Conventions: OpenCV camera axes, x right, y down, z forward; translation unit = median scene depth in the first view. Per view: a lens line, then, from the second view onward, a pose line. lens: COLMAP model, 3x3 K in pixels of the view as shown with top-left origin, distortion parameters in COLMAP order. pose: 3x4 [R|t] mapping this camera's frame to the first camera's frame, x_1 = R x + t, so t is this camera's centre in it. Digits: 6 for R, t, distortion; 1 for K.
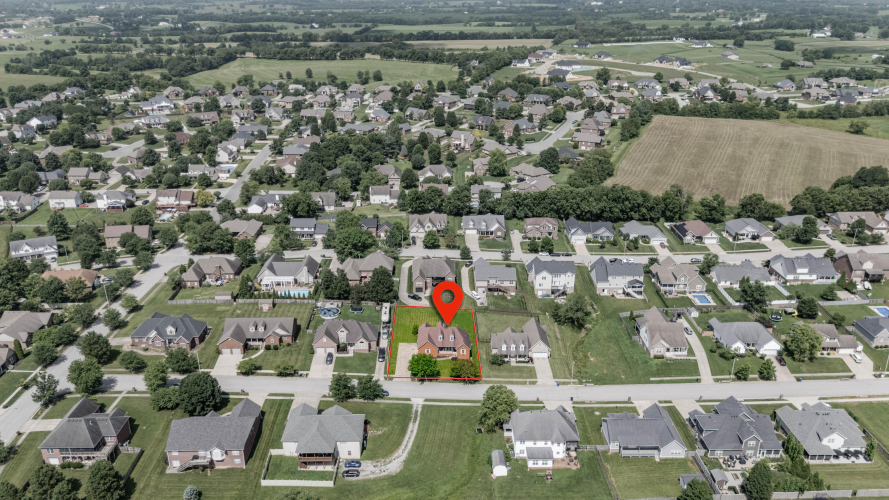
lens RADIAL K [[667.0, 0, 432.2], [0, 667.0, 250.6], [0, 0, 1]] dist [0.028165, -0.002986]
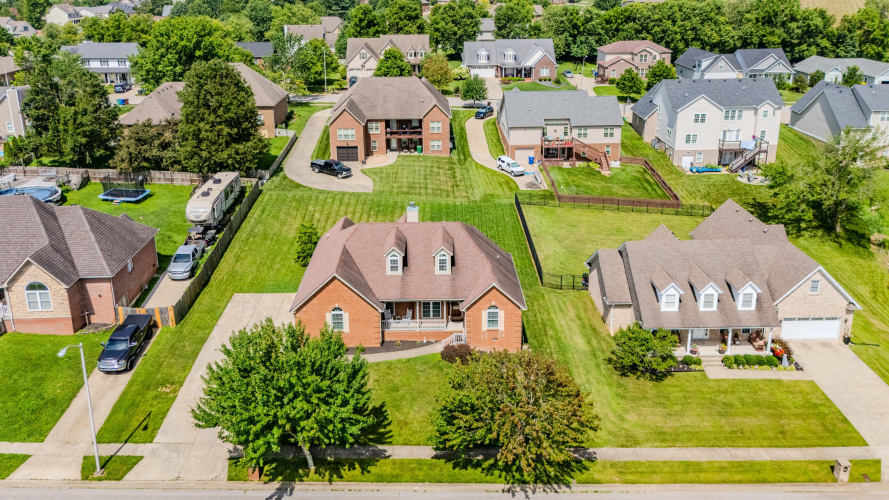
lens RADIAL K [[635.5, 0, 444.5], [0, 635.5, 250.0], [0, 0, 1]] dist [0.001946, -0.003232]
pose [[0.999427, -0.015148, 0.030259, 0.019987], [0.014780, 0.999814, 0.012354, 0.105058], [-0.030441, -0.011900, 0.999466, 0.663651]]
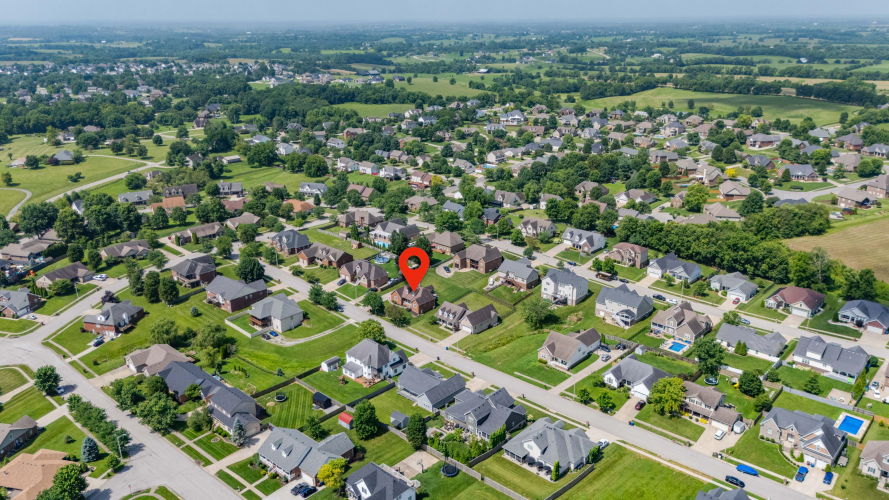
lens RADIAL K [[667.0, 0, 432.2], [0, 667.0, 250.6], [0, 0, 1]] dist [0.028165, -0.002986]
pose [[0.721100, 0.225334, -0.655164, 0.731256], [-0.254435, 0.965686, 0.052093, -0.019090], [0.644420, 0.129133, 0.753689, 0.053090]]
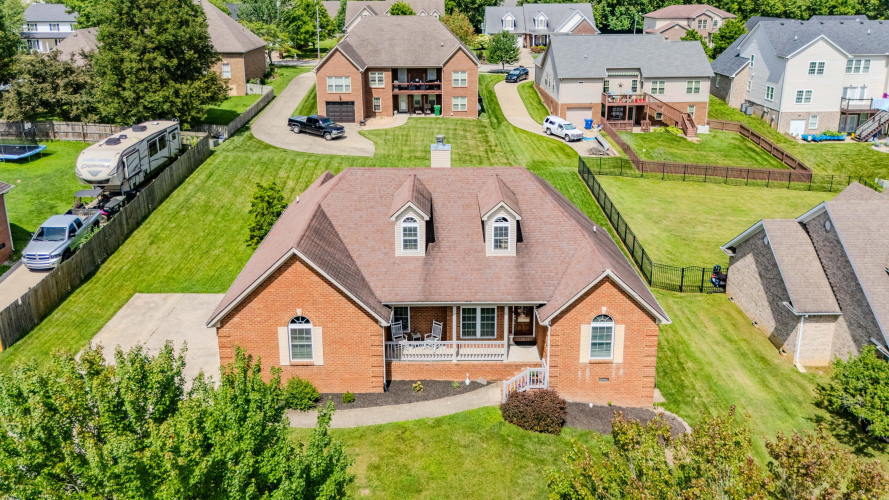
lens RADIAL K [[635.5, 0, 444.5], [0, 635.5, 250.0], [0, 0, 1]] dist [0.001946, -0.003232]
pose [[0.999640, -0.009618, 0.025030, 0.013513], [0.010011, 0.999828, -0.015596, 0.115263], [-0.024875, 0.015841, 0.999565, 0.752910]]
